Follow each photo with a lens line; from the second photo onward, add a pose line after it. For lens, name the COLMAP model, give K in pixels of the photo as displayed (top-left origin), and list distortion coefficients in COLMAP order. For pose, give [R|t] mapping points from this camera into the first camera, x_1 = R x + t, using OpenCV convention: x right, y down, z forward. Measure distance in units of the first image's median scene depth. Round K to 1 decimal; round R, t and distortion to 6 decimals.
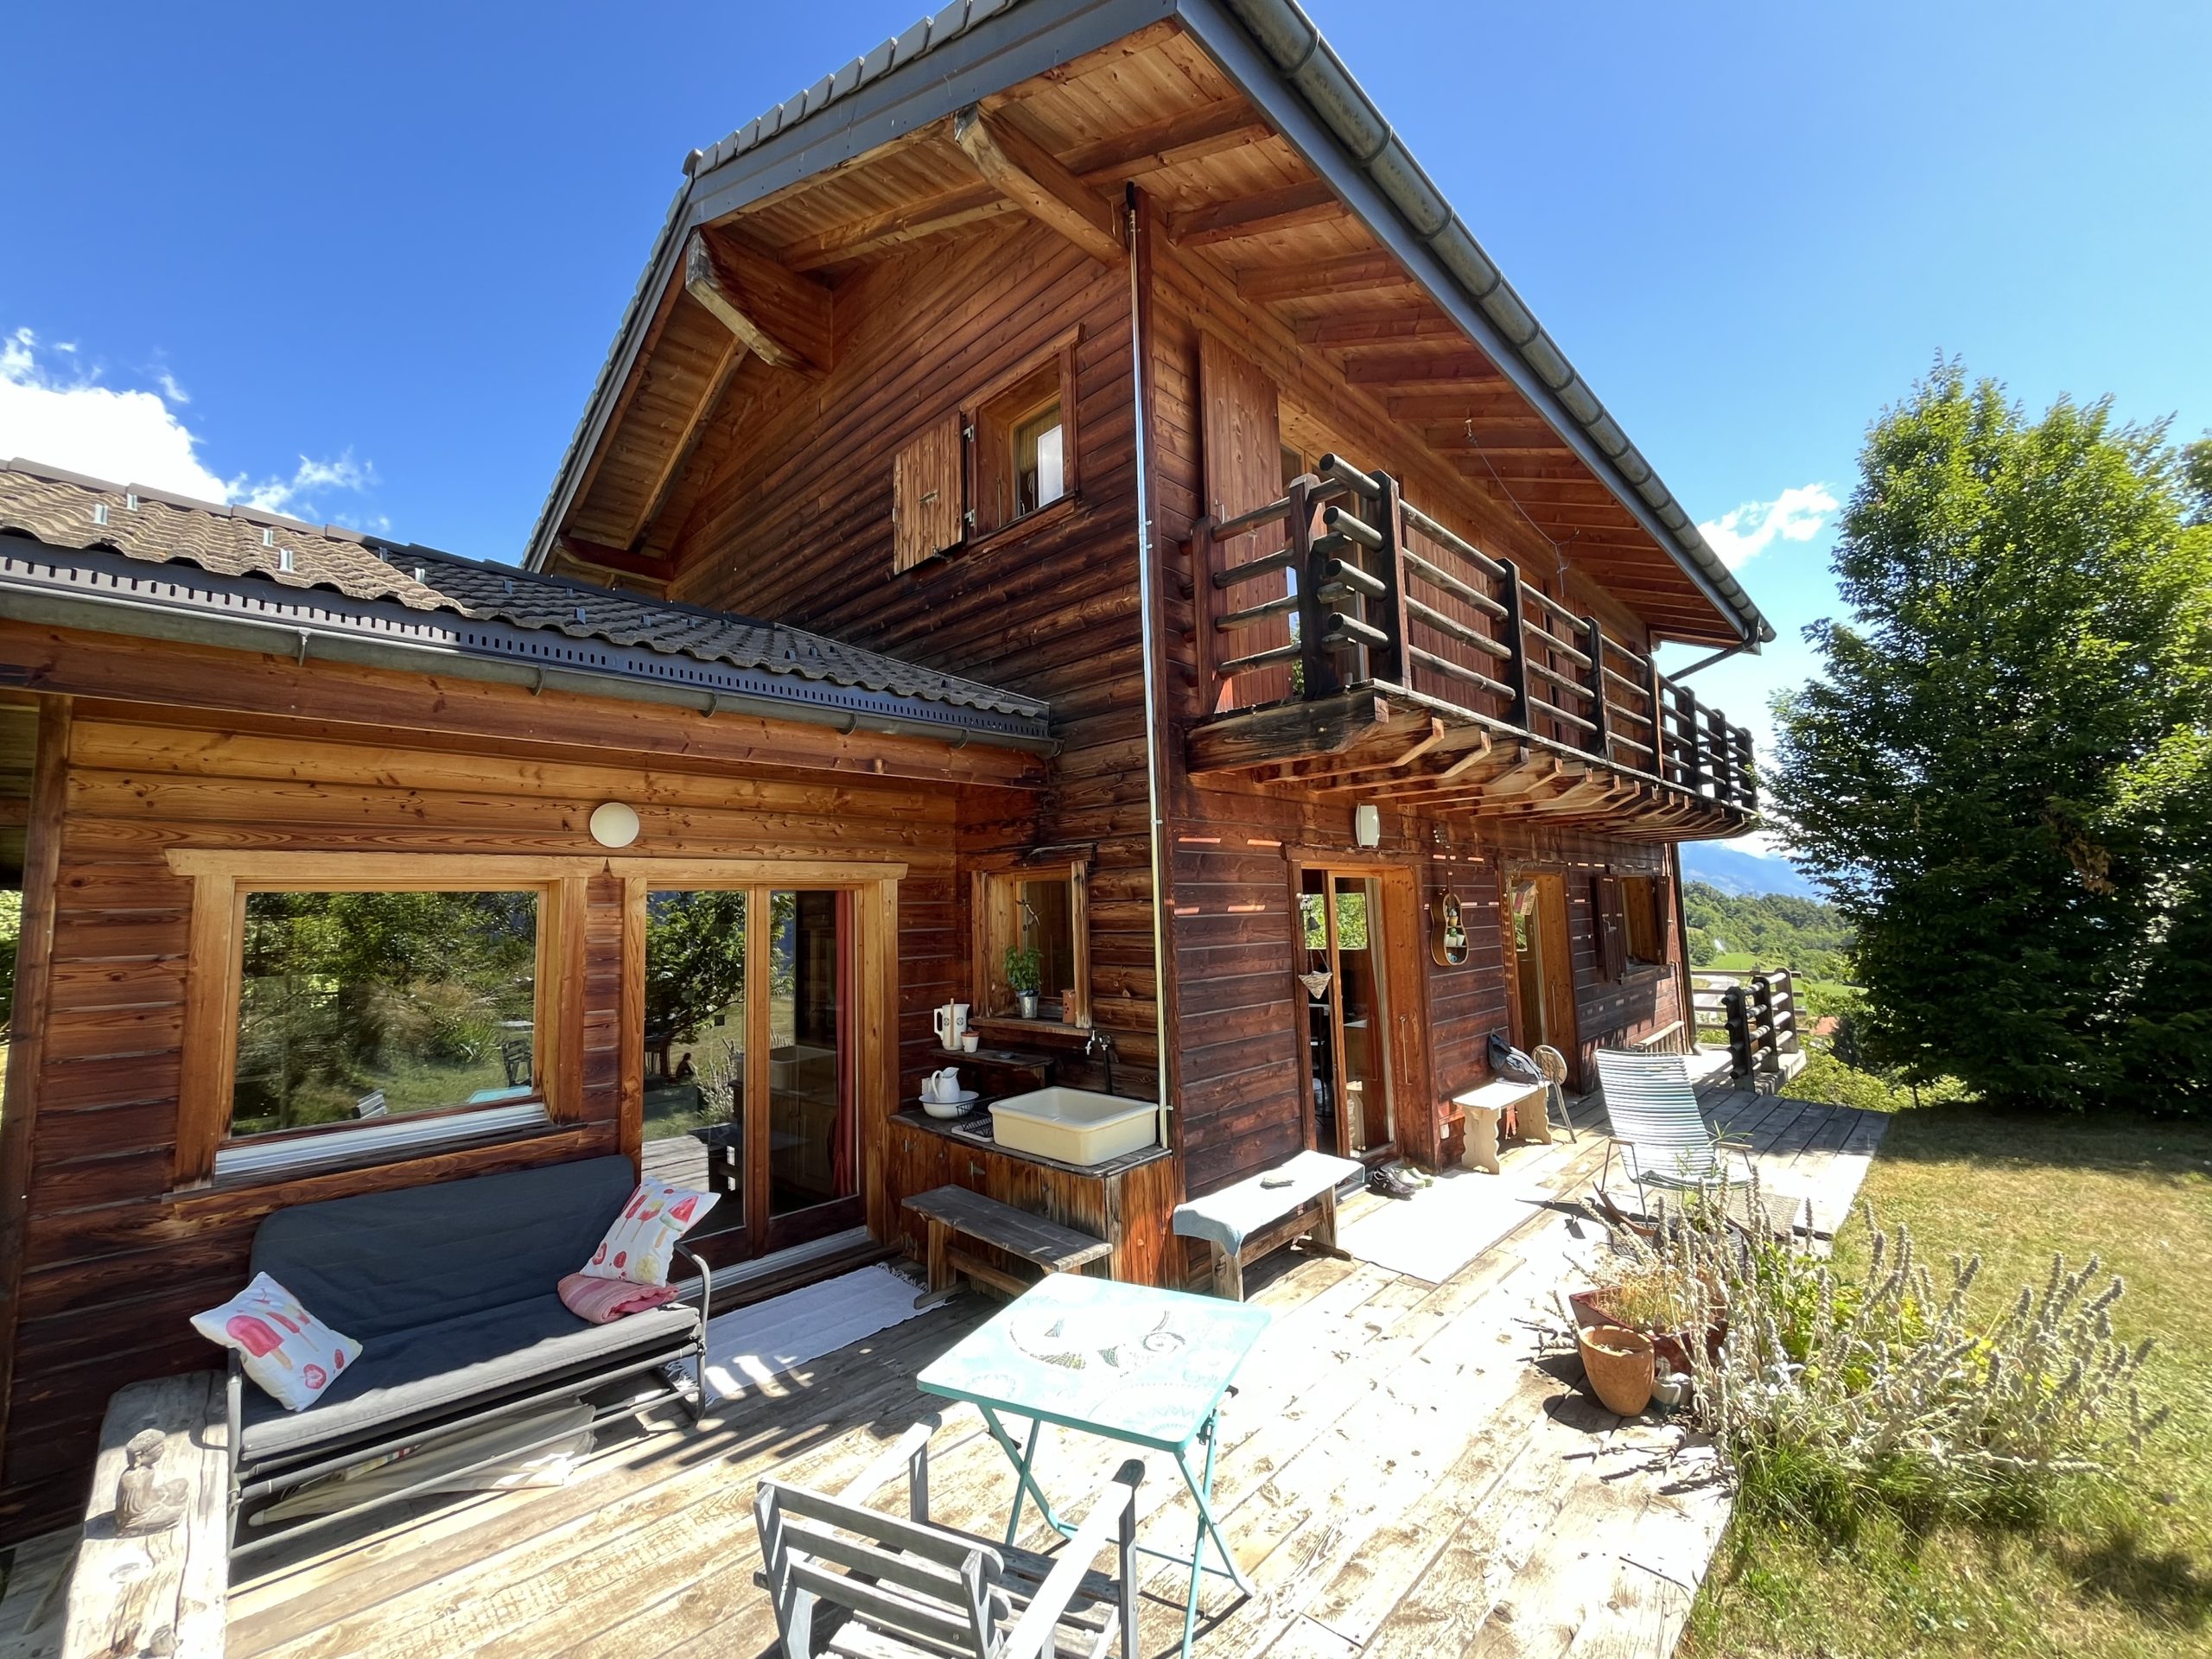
lens RADIAL K [[890.8, 0, 1103.5], [0, 890.8, 826.4], [0, 0, 1]] dist [0.000664, 0.000014]
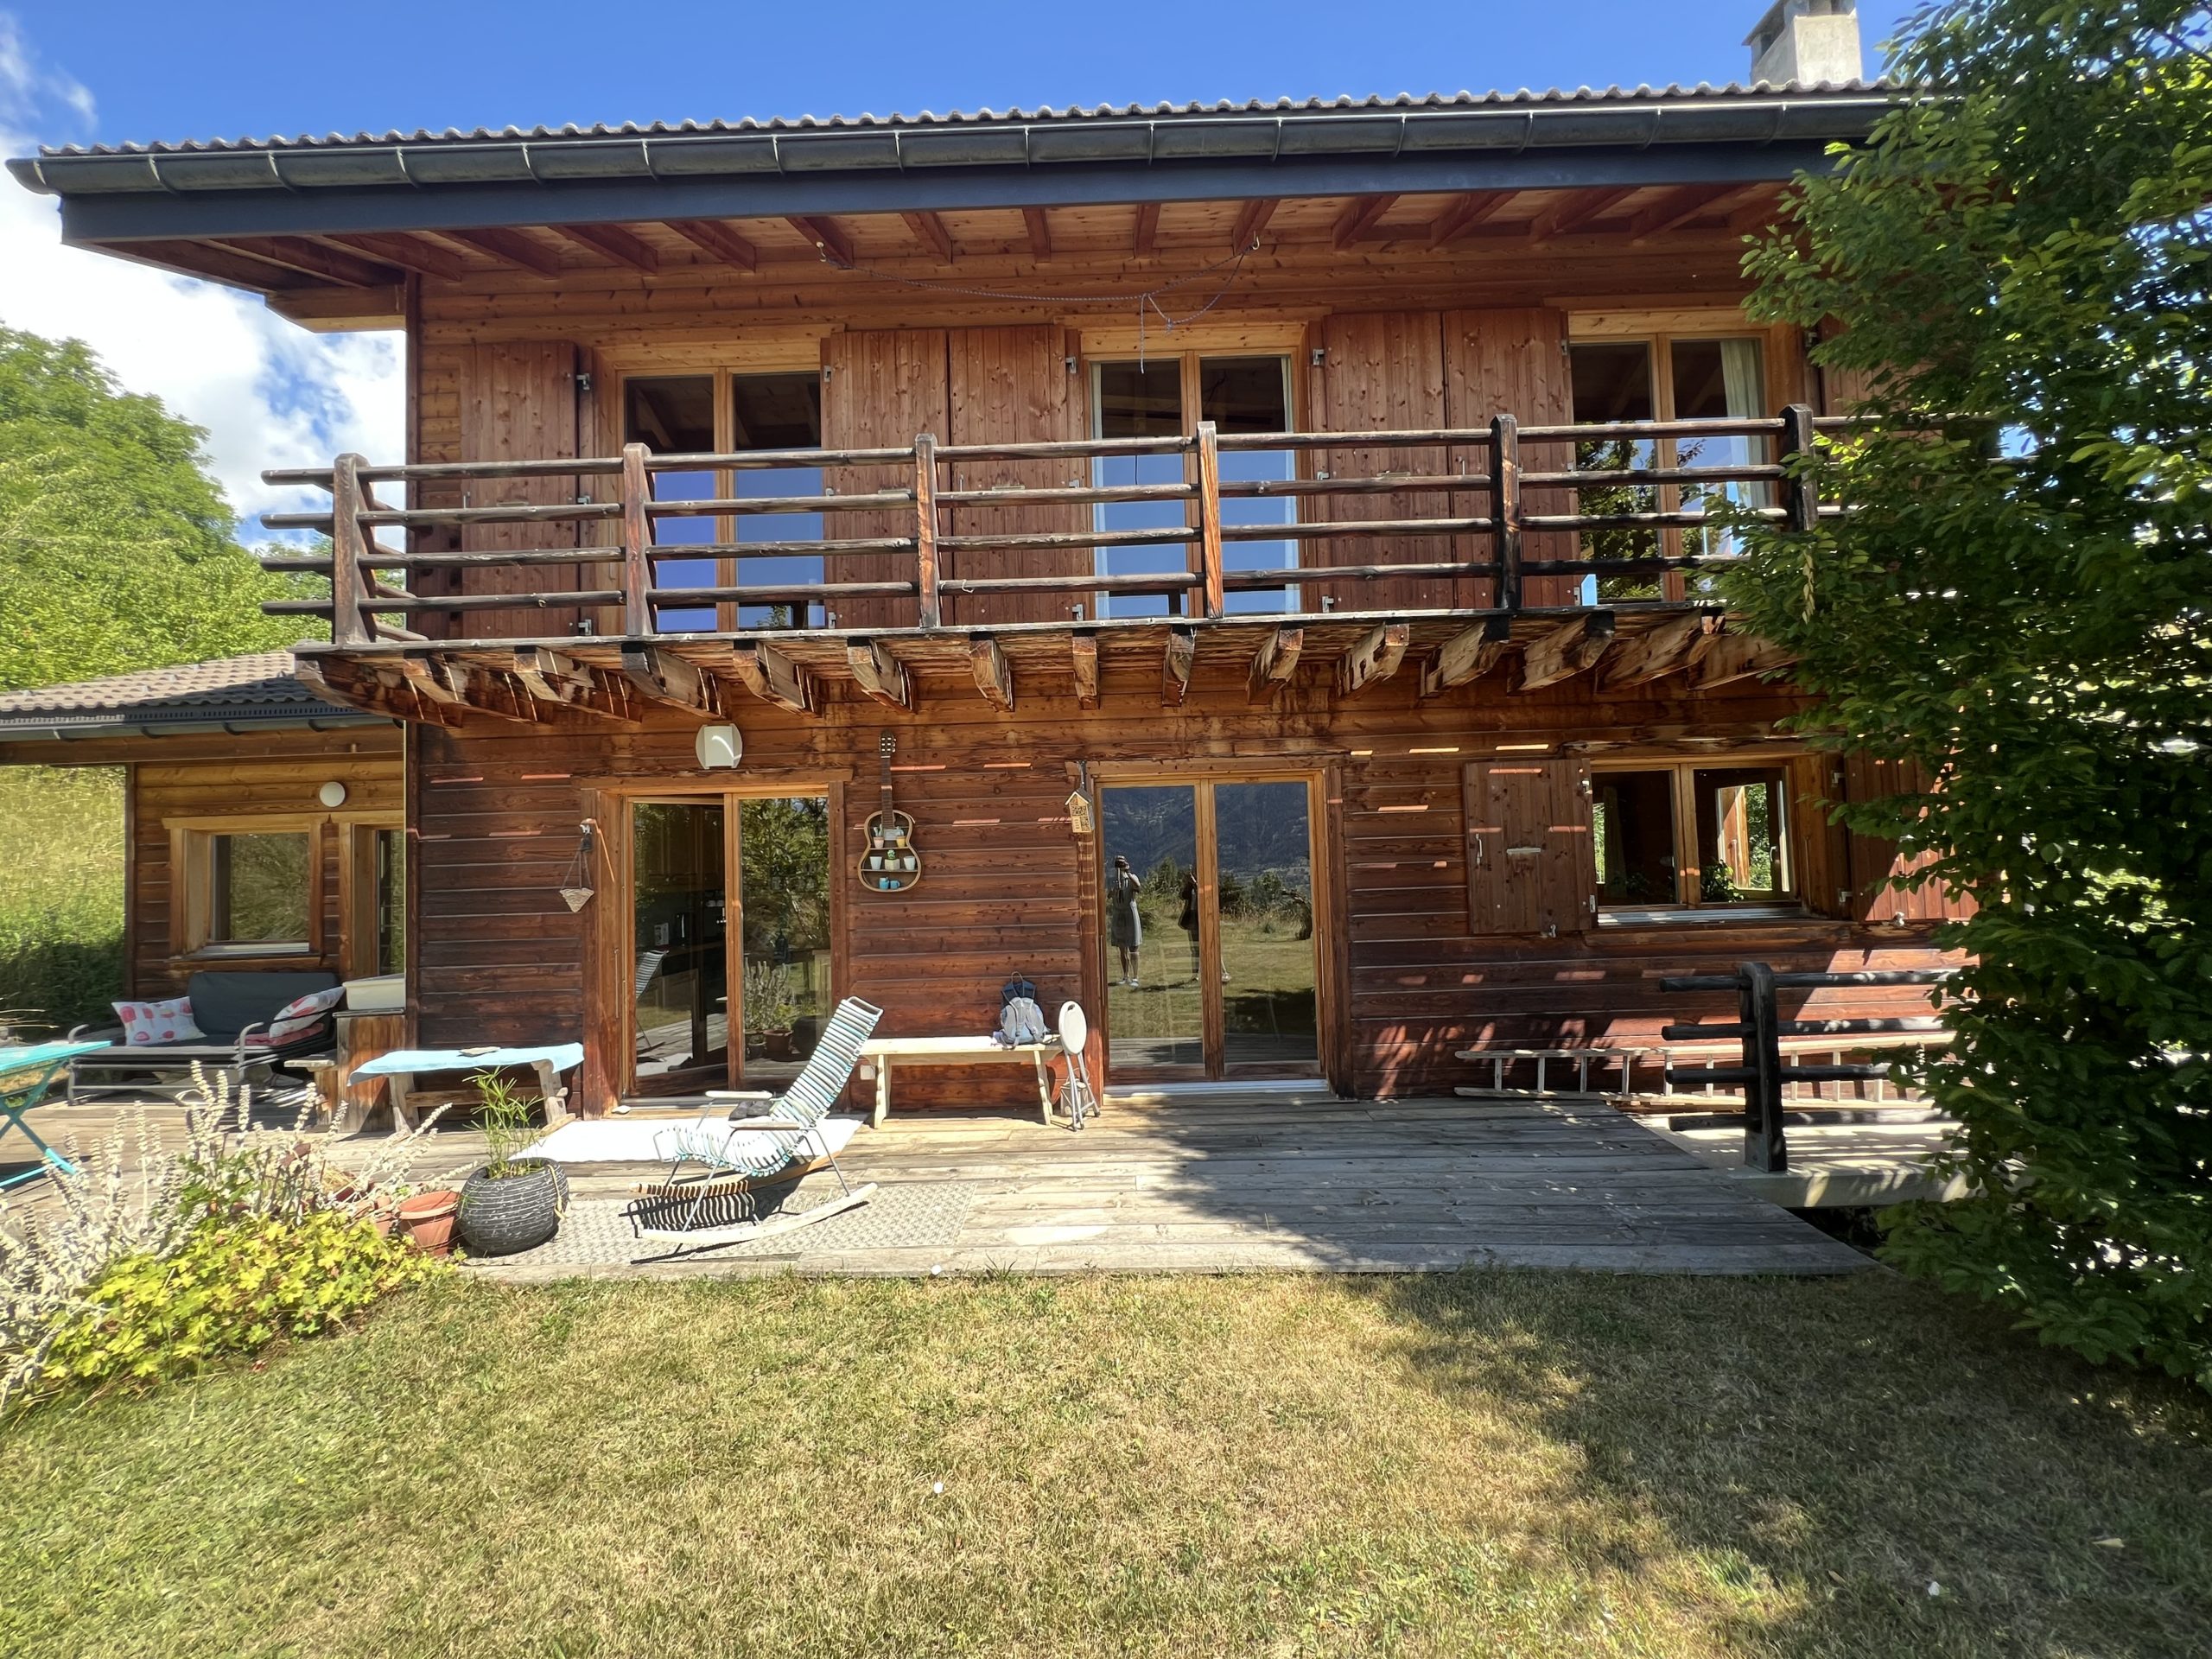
lens RADIAL K [[889.9, 0, 1105.4], [0, 889.9, 830.9], [0, 0, 1]] dist [0.000544, 0.000018]
pose [[0.694373, -0.019108, -0.719362, 1.833688], [0.081541, 0.995298, 0.052271, 0.106765], [0.714981, -0.094953, 0.692666, 0.866108]]
